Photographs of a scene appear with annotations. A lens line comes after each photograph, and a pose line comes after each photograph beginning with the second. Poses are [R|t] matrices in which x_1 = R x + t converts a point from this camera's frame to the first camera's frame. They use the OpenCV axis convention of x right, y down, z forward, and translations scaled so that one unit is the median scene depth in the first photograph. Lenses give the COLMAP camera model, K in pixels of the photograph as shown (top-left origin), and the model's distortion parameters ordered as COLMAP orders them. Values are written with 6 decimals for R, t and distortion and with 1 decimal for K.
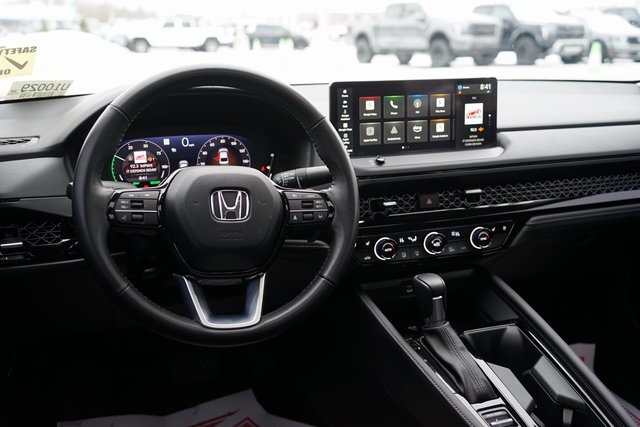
lens RADIAL K [[728.6, 0, 320.0], [0, 728.6, 213.5], [0, 0, 1]] dist [0.080645, 0.011594]
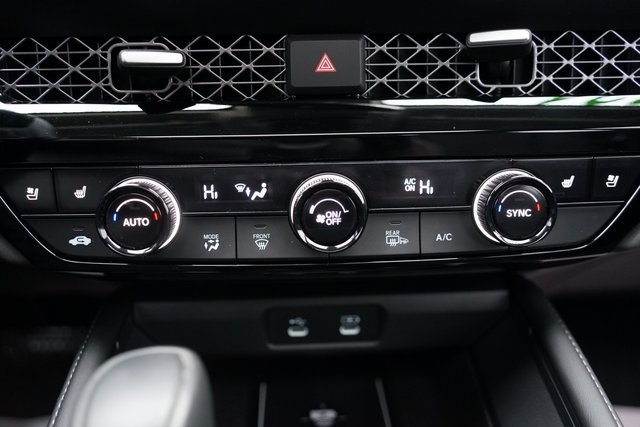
lens RADIAL K [[581.4, 0, 320.0], [0, 581.4, 213.5], [0, 0, 1]] dist [-0.009750, 0.000778]
pose [[0.949080, 0.107165, -0.296247, 0.220482], [-0.069966, 0.988581, 0.133463, 0.010747], [0.307167, -0.105940, 0.945741, 0.778758]]
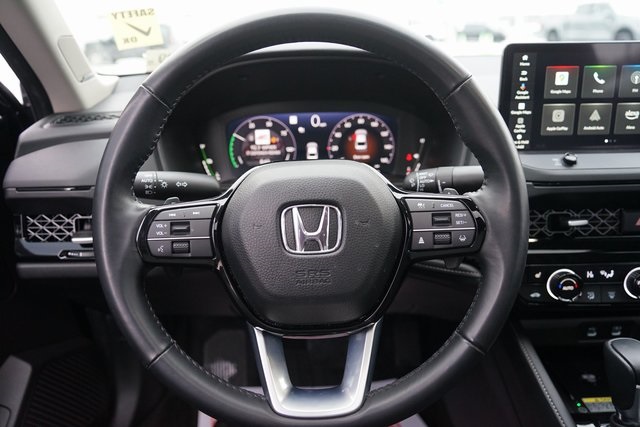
lens RADIAL K [[539.0, 0, 320.0], [0, 539.0, 213.5], [0, 0, 1]] dist [-0.010899, -0.006437]
pose [[0.945273, 0.091747, -0.313117, 0.022315], [-0.062793, 0.992867, 0.101356, -0.056799], [0.320182, -0.076147, 0.944291, 0.425365]]
